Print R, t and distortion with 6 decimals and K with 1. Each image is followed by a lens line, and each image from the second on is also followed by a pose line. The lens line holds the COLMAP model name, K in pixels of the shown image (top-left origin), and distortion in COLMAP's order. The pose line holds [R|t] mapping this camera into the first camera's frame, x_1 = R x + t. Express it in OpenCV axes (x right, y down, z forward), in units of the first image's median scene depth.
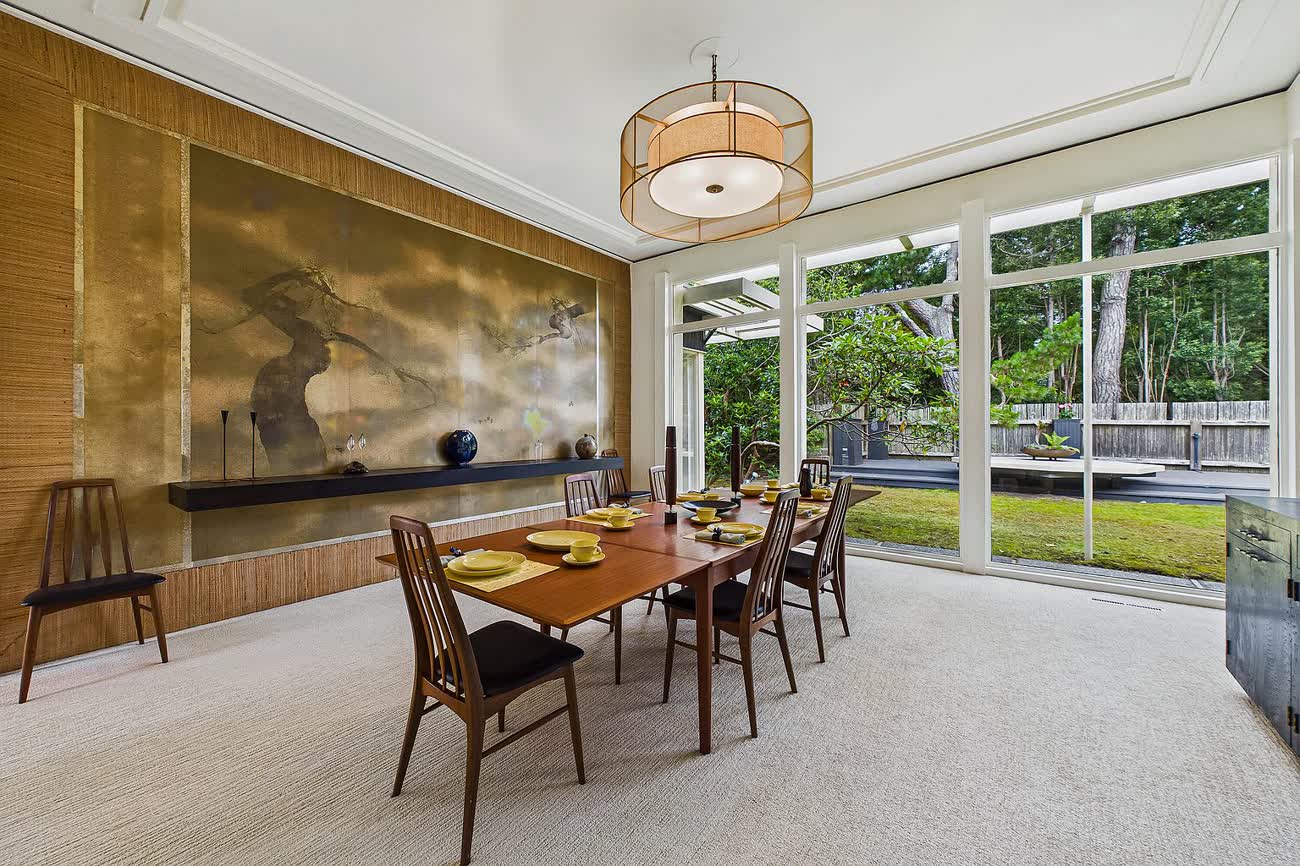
lens RADIAL K [[500.1, 0, 651.7], [0, 500.1, 429.2], [0, 0, 1]] dist [0.000643, 0.000097]
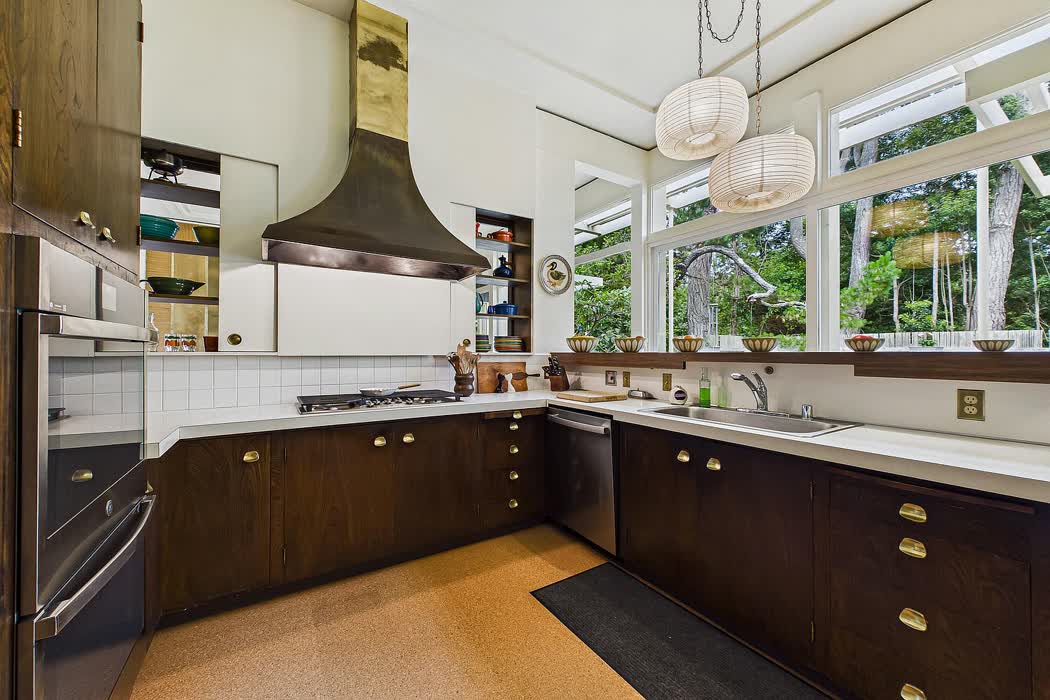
lens RADIAL K [[404.0, 0, 529.2], [0, 404.0, 350.8], [0, 0, 1]] dist [0.000643, 0.000097]
pose [[0.935704, 0.005224, -0.352747, 1.504466], [-0.006578, 0.999975, -0.002642, -0.017515], [0.352724, 0.004792, 0.935715, -0.431720]]
